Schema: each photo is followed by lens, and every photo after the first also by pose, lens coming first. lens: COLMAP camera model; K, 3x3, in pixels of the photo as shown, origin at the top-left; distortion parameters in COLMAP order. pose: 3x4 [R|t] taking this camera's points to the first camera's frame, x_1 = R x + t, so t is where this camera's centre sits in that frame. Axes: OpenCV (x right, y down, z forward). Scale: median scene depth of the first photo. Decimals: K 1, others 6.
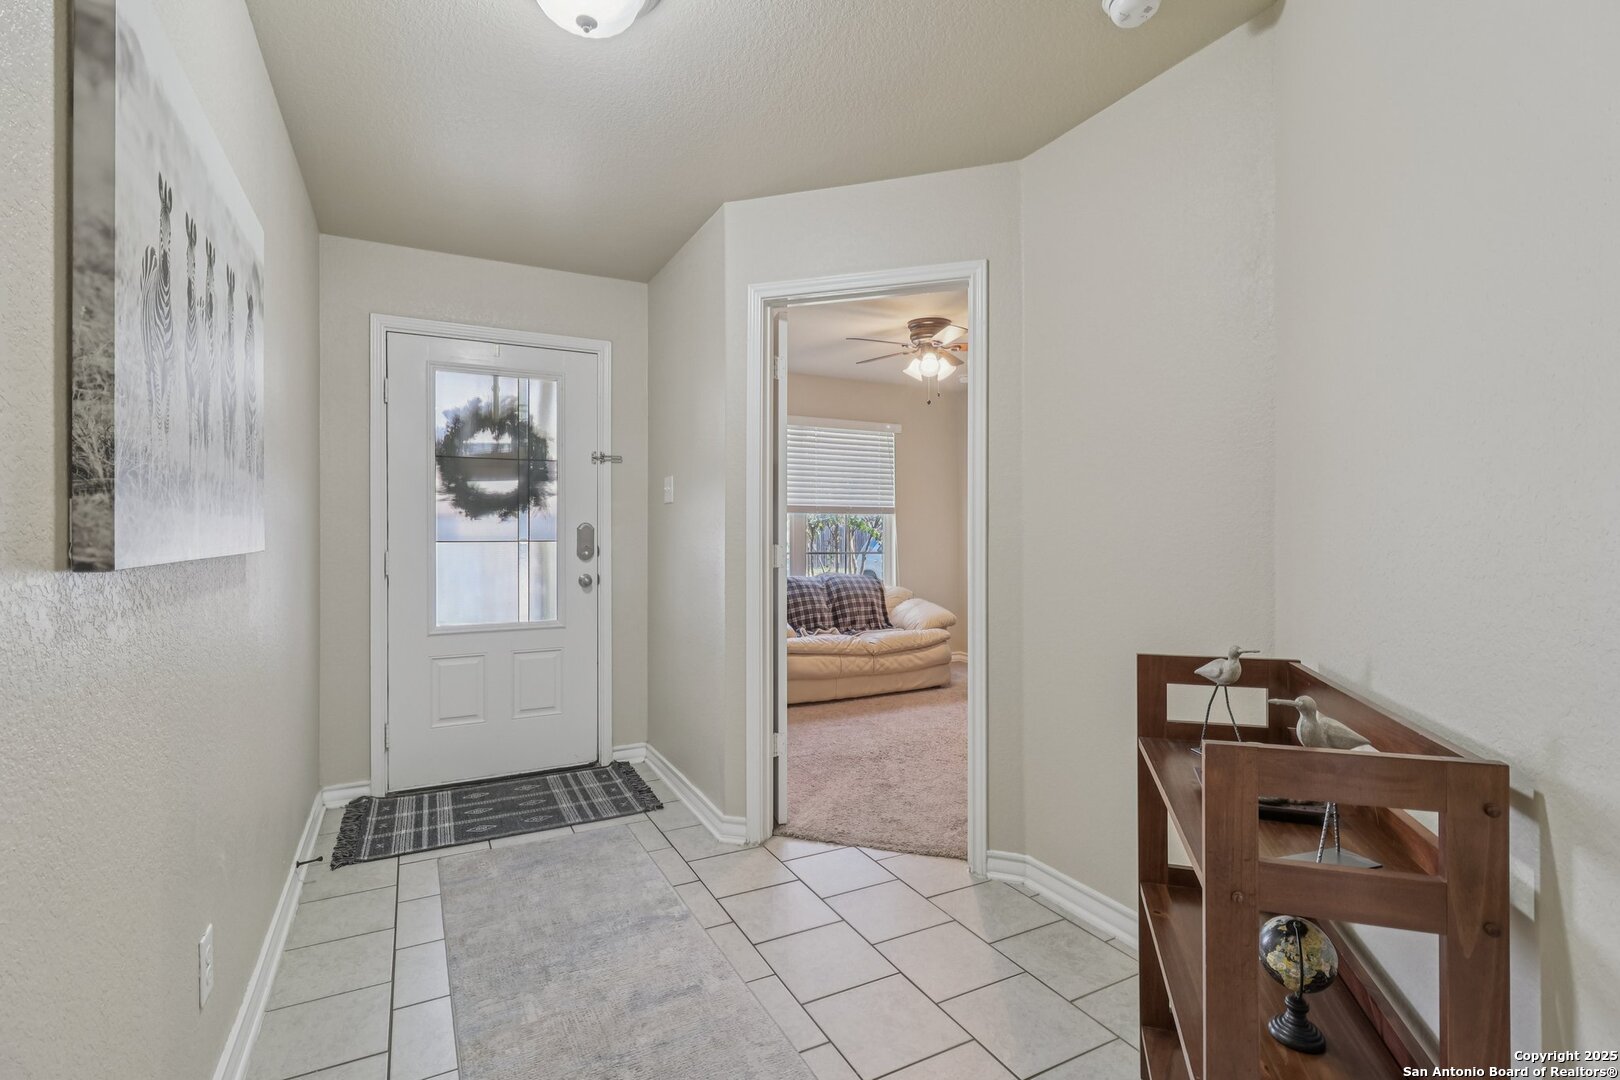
lens RADIAL K [[751.5, 0, 810.4], [0, 751.5, 536.9], [0, 0, 1]] dist [0.005480, 0.001310]
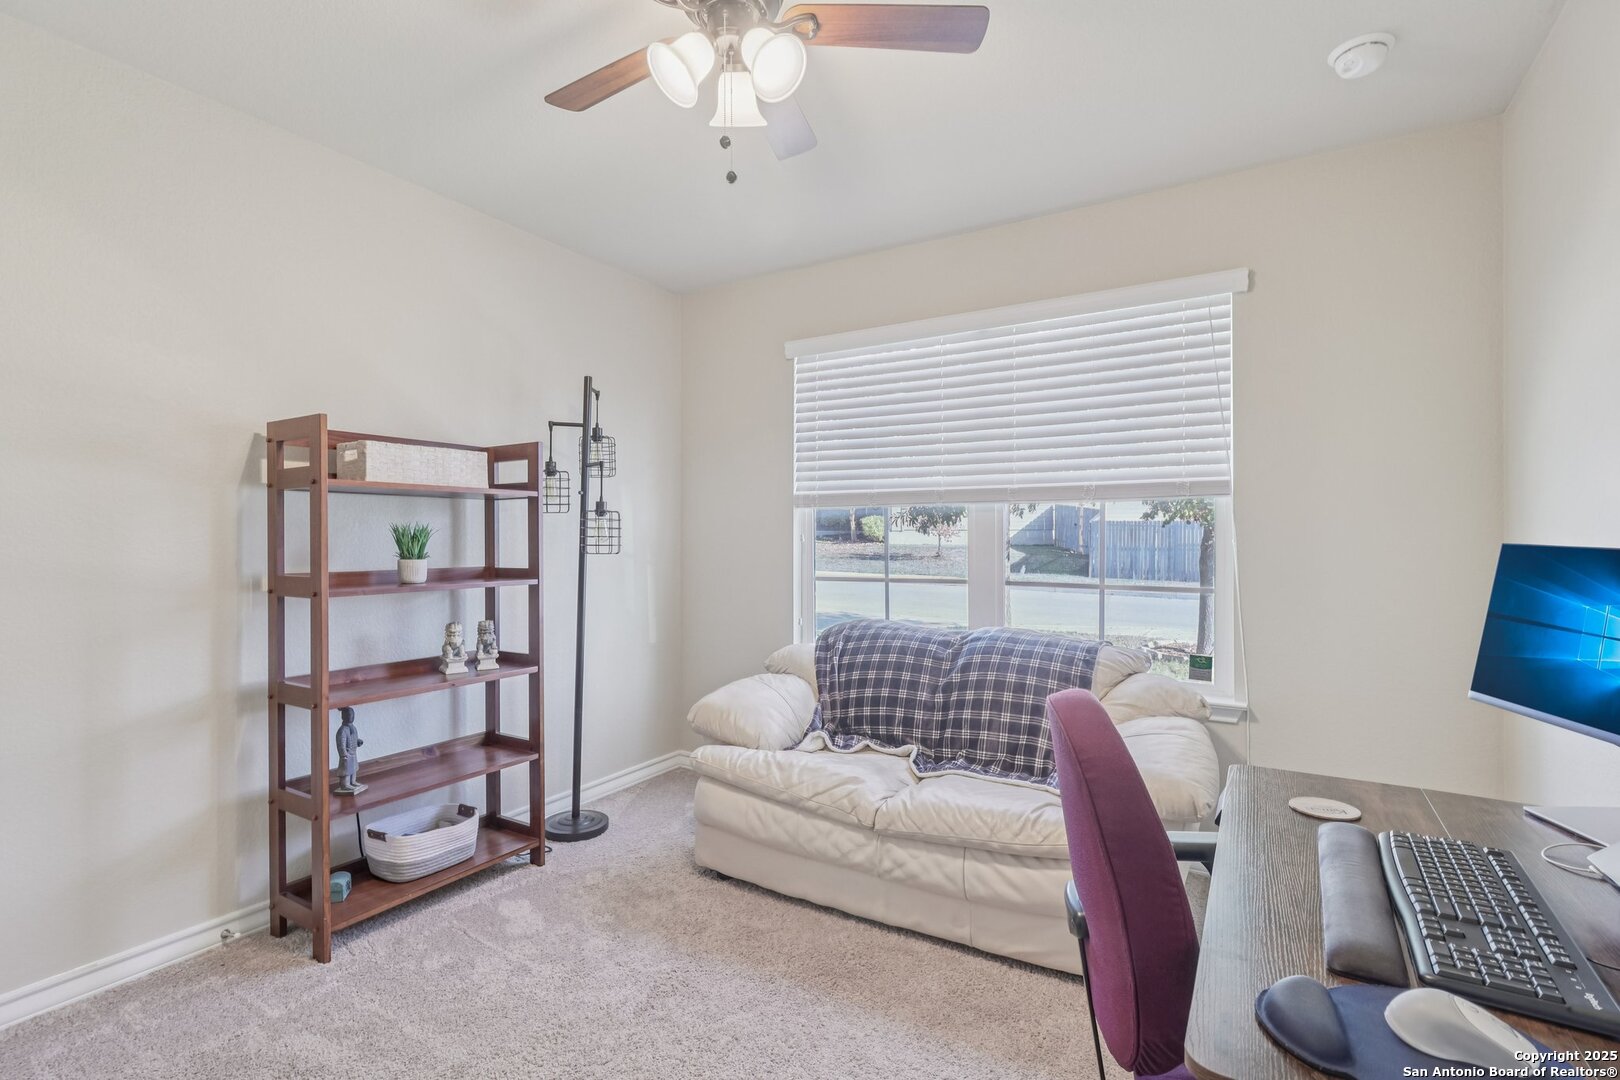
lens RADIAL K [[751.5, 0, 813.9], [0, 751.5, 539.1], [0, 0, 1]] dist [0.005480, 0.001310]
pose [[0.504896, 0.002005, -0.863178, 0.416597], [0.000375, 0.999997, 0.002542, -0.010193], [0.863180, -0.001607, 0.504894, 0.724194]]
